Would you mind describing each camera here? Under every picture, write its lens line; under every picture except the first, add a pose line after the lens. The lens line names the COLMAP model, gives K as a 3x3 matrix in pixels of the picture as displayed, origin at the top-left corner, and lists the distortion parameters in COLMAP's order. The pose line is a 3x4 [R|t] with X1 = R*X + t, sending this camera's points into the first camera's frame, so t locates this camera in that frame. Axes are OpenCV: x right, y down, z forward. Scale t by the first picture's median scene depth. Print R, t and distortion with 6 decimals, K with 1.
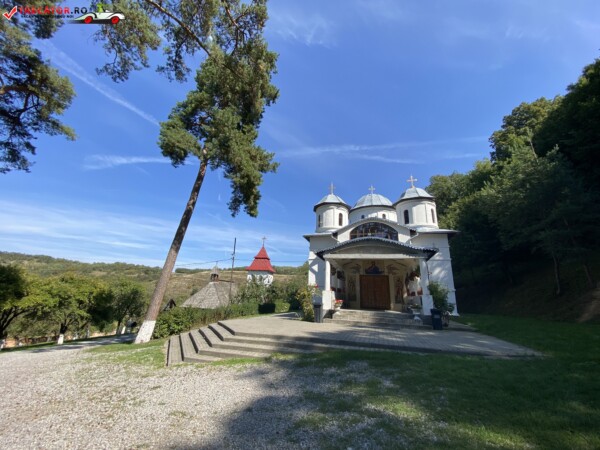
lens RADIAL K [[242.2, 0, 298.1], [0, 242.2, 225.9], [0, 0, 1]] dist [0.029717, -0.027108]
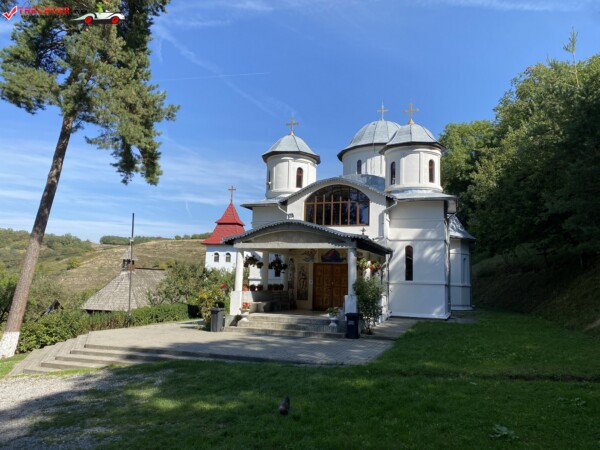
lens RADIAL K [[455.9, 0, 301.4], [0, 455.9, 223.4], [0, 0, 1]] dist [0.059283, -0.064492]
pose [[0.998352, -0.023343, -0.052416, 0.289295], [0.031246, 0.987355, 0.155418, -0.113075], [0.048126, -0.156800, 0.986457, -0.263337]]
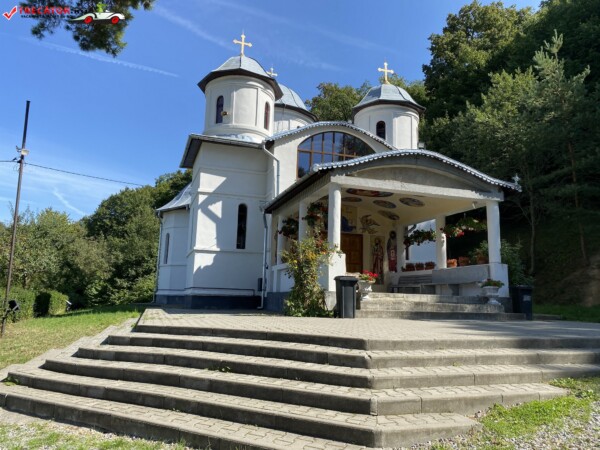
lens RADIAL K [[454.0, 0, 289.9], [0, 454.0, 224.0], [0, 0, 1]] dist [0.065036, -0.105309]
pose [[0.824652, 0.074073, 0.560769, -0.318235], [-0.154261, 0.983260, 0.096971, 0.104046], [-0.544199, -0.166472, 0.822274, 0.253296]]
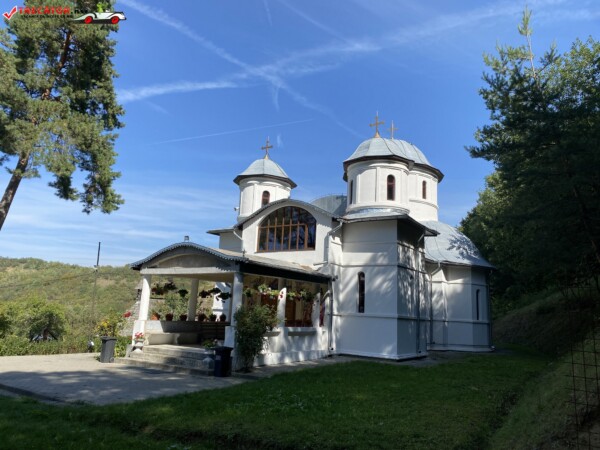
lens RADIAL K [[458.2, 0, 302.6], [0, 458.2, 207.8], [0, 0, 1]] dist [0.029462, -0.001952]
pose [[0.956440, -0.065274, -0.284537, 0.712673], [0.078250, 0.996338, 0.034464, -0.051366], [0.281245, -0.055228, 0.958045, -0.107654]]
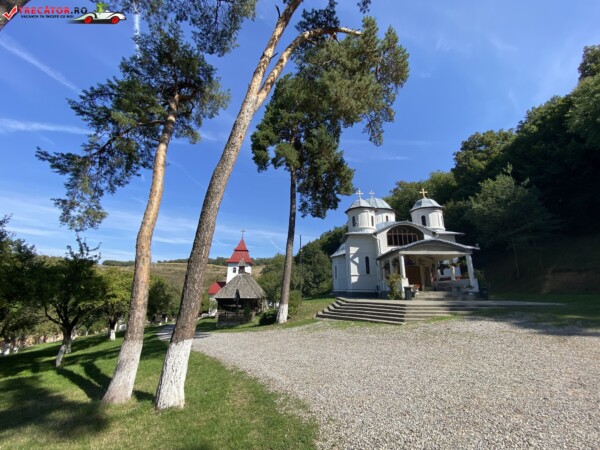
lens RADIAL K [[242.2, 0, 298.1], [0, 242.2, 225.9], [0, 0, 1]] dist [0.029717, -0.027108]
pose [[0.972091, 0.027205, 0.233020, -0.565956], [-0.035566, 0.998863, 0.031753, -0.032569], [-0.231891, -0.039155, 0.971954, -0.126685]]
